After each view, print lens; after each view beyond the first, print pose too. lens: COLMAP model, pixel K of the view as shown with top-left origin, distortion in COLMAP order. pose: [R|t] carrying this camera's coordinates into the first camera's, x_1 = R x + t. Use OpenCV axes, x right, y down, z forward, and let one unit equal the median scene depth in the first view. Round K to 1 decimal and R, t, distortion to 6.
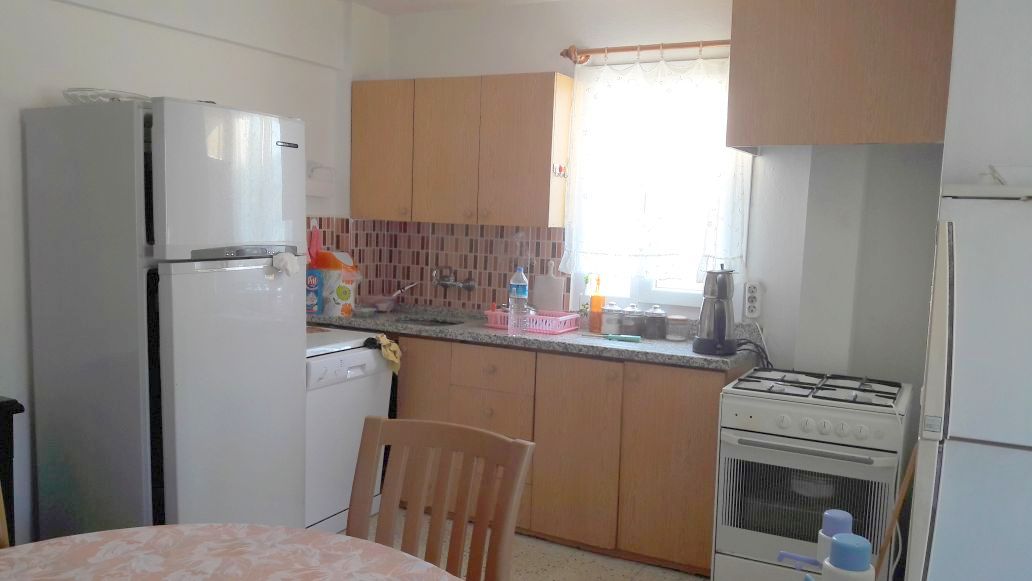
lens RADIAL K [[837.8, 0, 518.2], [0, 837.8, 301.2], [0, 0, 1]] dist [0.086194, -0.144953]
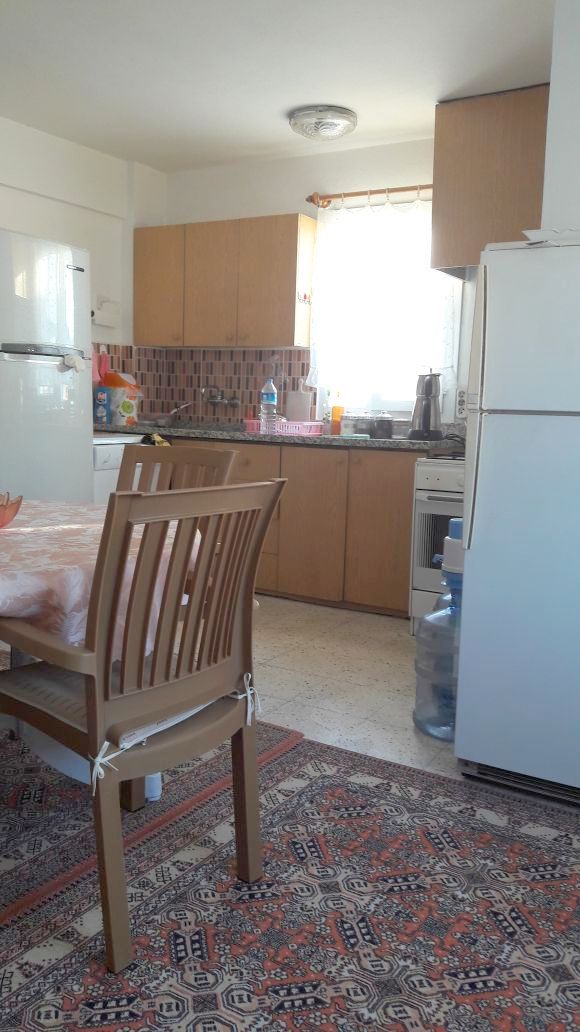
lens RADIAL K [[853.3, 0, 290.0], [0, 853.3, 516.0], [0, 0, 1]] dist [0.085115, -0.139562]
pose [[0.998859, 0.002914, -0.047676, 0.083858], [-0.001723, 0.999686, 0.024997, 0.117782], [0.047734, -0.024886, 0.998550, -0.215627]]
